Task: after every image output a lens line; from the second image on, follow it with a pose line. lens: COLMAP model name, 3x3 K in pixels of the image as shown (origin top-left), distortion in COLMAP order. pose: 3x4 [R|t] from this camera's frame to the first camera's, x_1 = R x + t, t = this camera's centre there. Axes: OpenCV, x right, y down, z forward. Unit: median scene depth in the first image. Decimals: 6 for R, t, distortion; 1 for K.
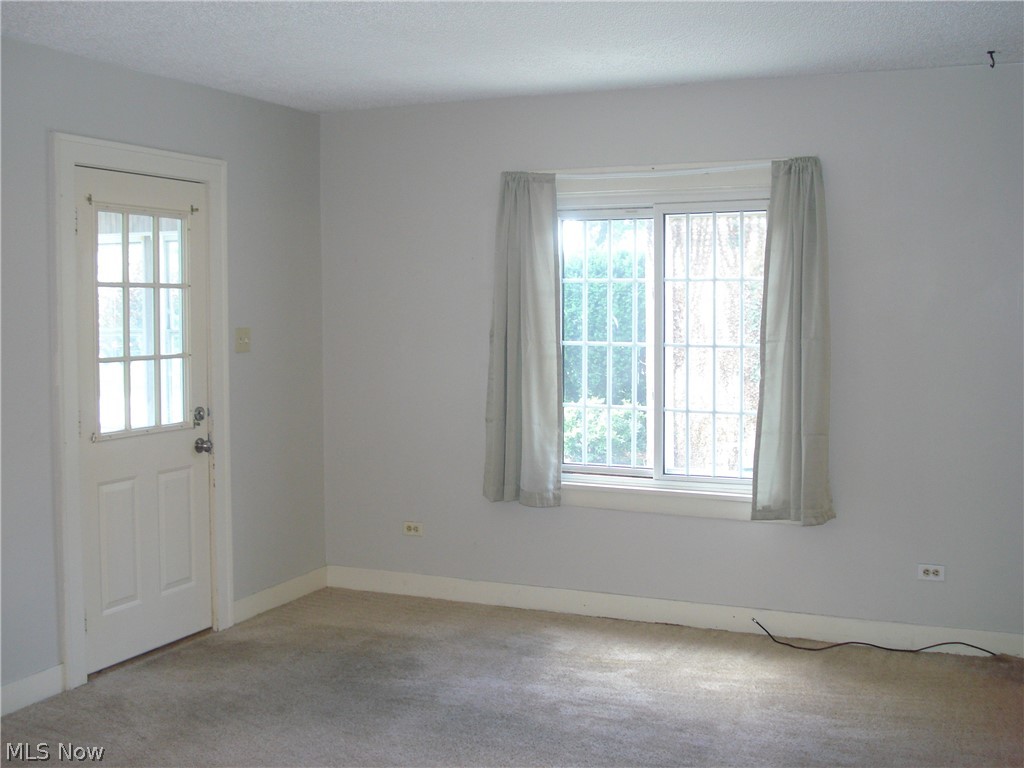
lens RADIAL K [[1139.2, 0, 512.0], [0, 1139.2, 384.0], [0, 0, 1]] dist [-0.092099, -0.019607]
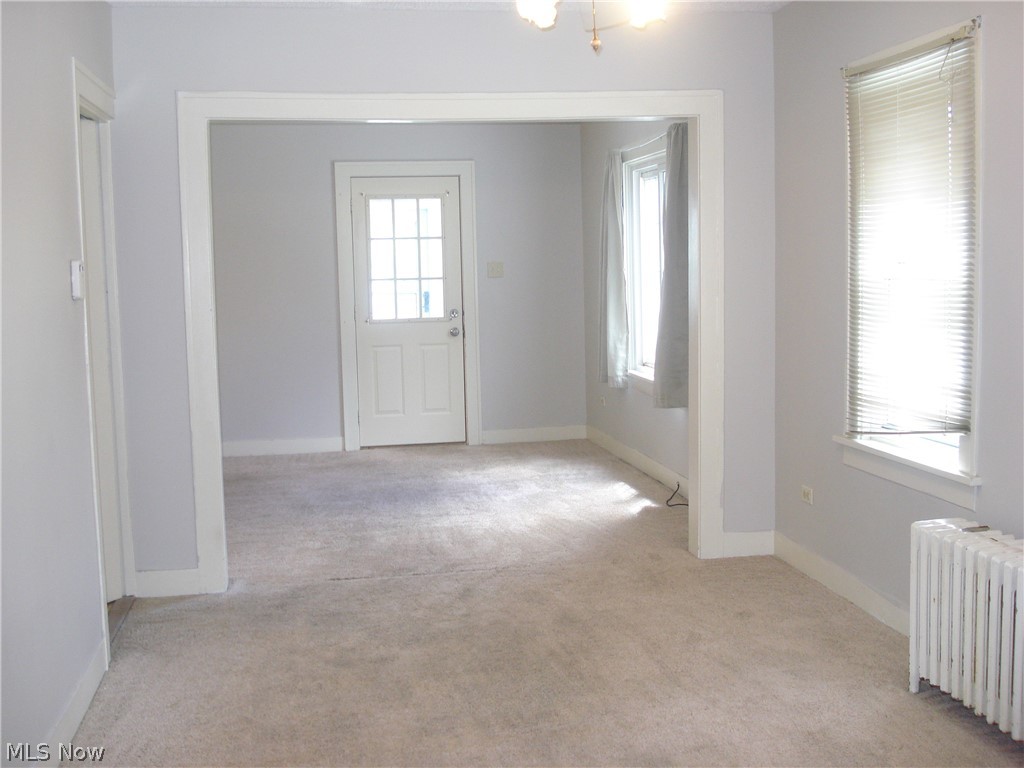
lens RADIAL K [[1139.2, 0, 512.0], [0, 1139.2, 384.0], [0, 0, 1]] dist [-0.092099, -0.019607]
pose [[0.595245, 0.080618, -0.799490, 1.192927], [-0.031318, 0.996526, 0.077170, -0.001772], [0.802933, -0.020896, 0.595702, 0.054341]]
